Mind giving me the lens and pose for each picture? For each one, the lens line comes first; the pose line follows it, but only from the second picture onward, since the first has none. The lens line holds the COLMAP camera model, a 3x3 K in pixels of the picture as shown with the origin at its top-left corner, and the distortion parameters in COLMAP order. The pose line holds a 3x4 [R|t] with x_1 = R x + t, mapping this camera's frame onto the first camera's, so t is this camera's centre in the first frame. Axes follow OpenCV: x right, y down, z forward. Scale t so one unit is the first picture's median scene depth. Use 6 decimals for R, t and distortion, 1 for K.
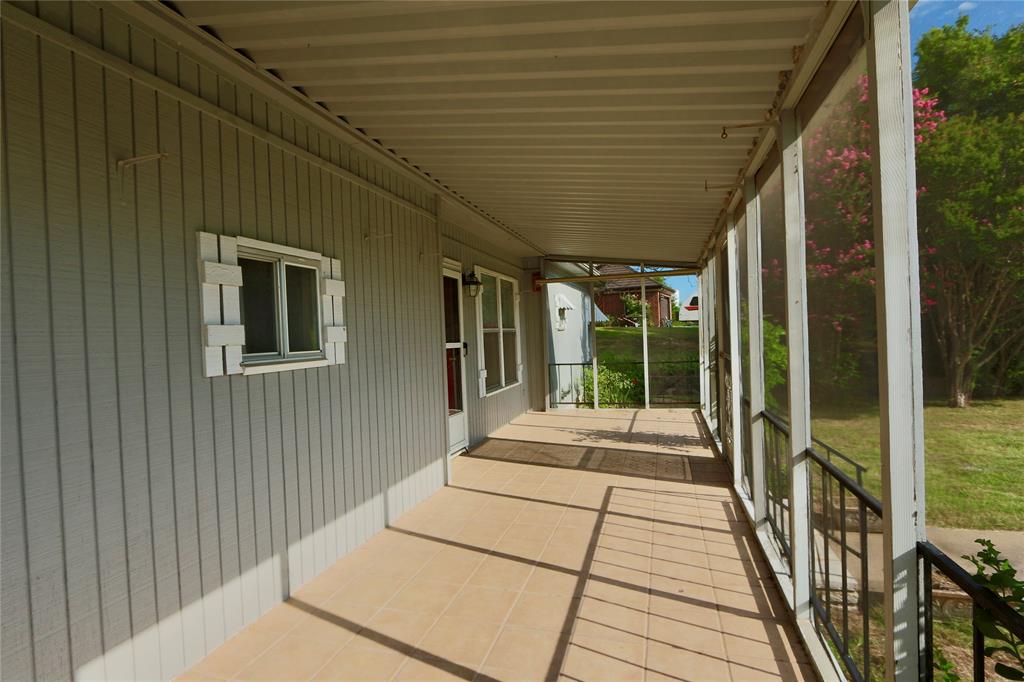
lens RADIAL K [[537.5, 0, 506.1], [0, 537.5, 343.5], [0, 0, 1]] dist [-0.018124, 0.002798]
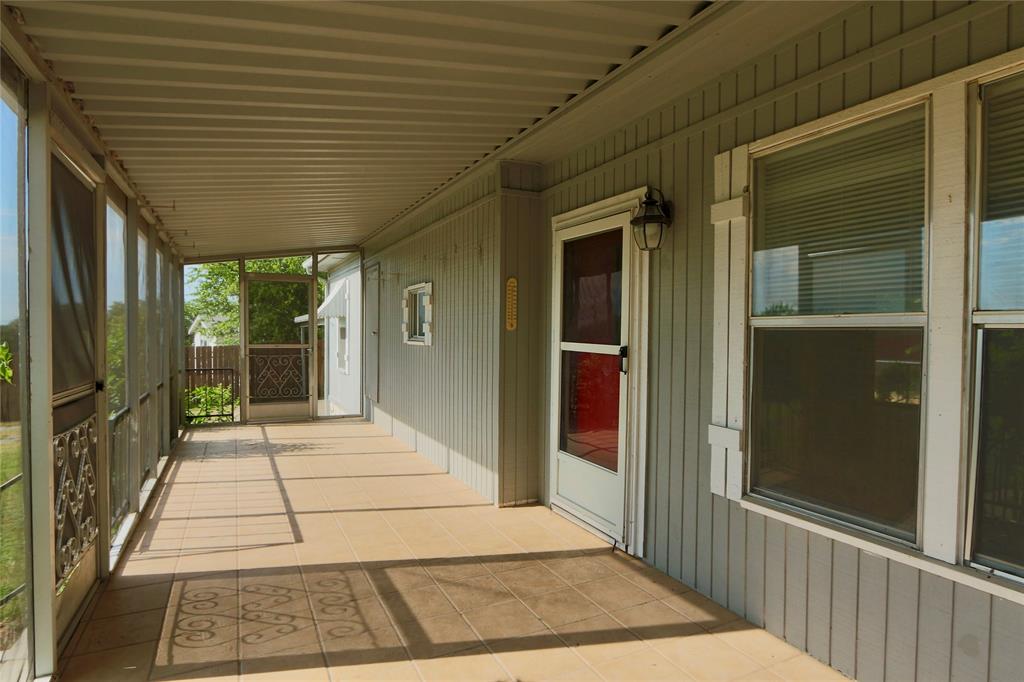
lens RADIAL K [[537.5, 0, 506.1], [0, 537.5, 343.5], [0, 0, 1]] dist [-0.018124, 0.002798]
pose [[-0.727915, 0.058117, -0.683200, 0.524637], [0.018192, 0.997688, 0.065486, -0.058748], [0.685427, 0.035239, -0.727289, 1.892406]]
